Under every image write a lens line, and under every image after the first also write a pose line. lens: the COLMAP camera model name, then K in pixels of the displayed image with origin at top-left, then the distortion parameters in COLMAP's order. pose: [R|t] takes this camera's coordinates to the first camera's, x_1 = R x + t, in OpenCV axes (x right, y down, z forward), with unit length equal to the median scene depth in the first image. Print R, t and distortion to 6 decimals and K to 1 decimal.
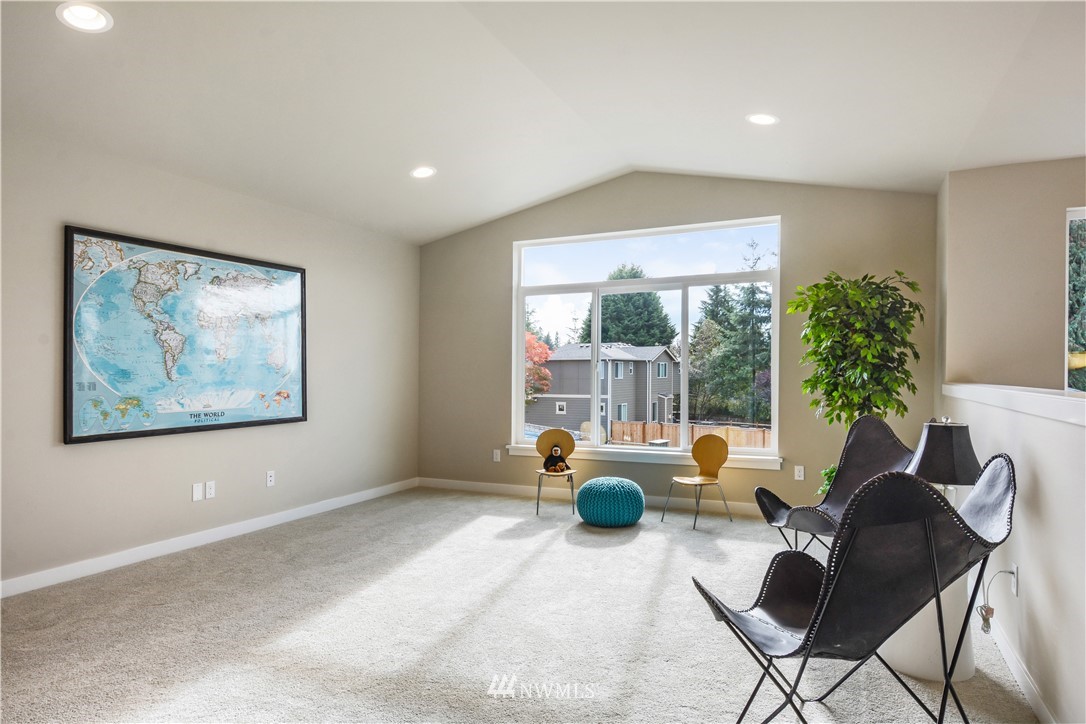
lens RADIAL K [[625.5, 0, 545.5], [0, 625.5, 359.6], [0, 0, 1]] dist [-0.008101, -0.002098]
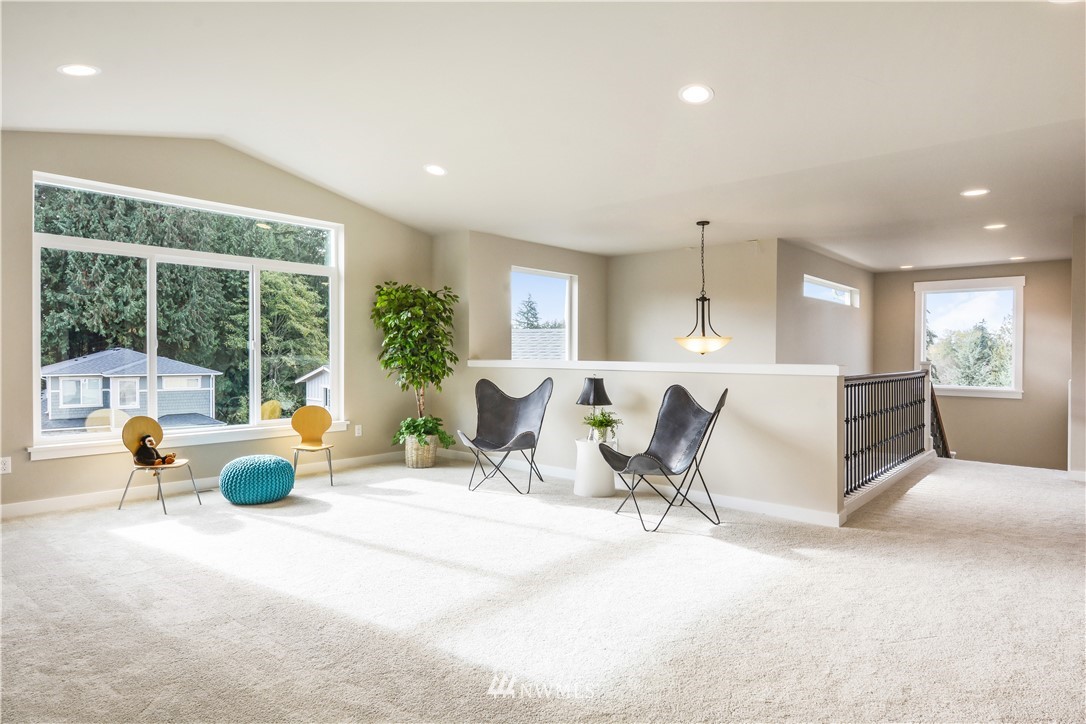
lens RADIAL K [[587.2, 0, 558.2], [0, 587.2, 361.1], [0, 0, 1]] dist [0.000746, -0.000284]
pose [[0.311083, -0.006635, 0.950360, -0.680443], [-0.028065, 0.999475, 0.016164, 0.009226], [-0.949968, -0.031700, 0.310733, 0.264384]]
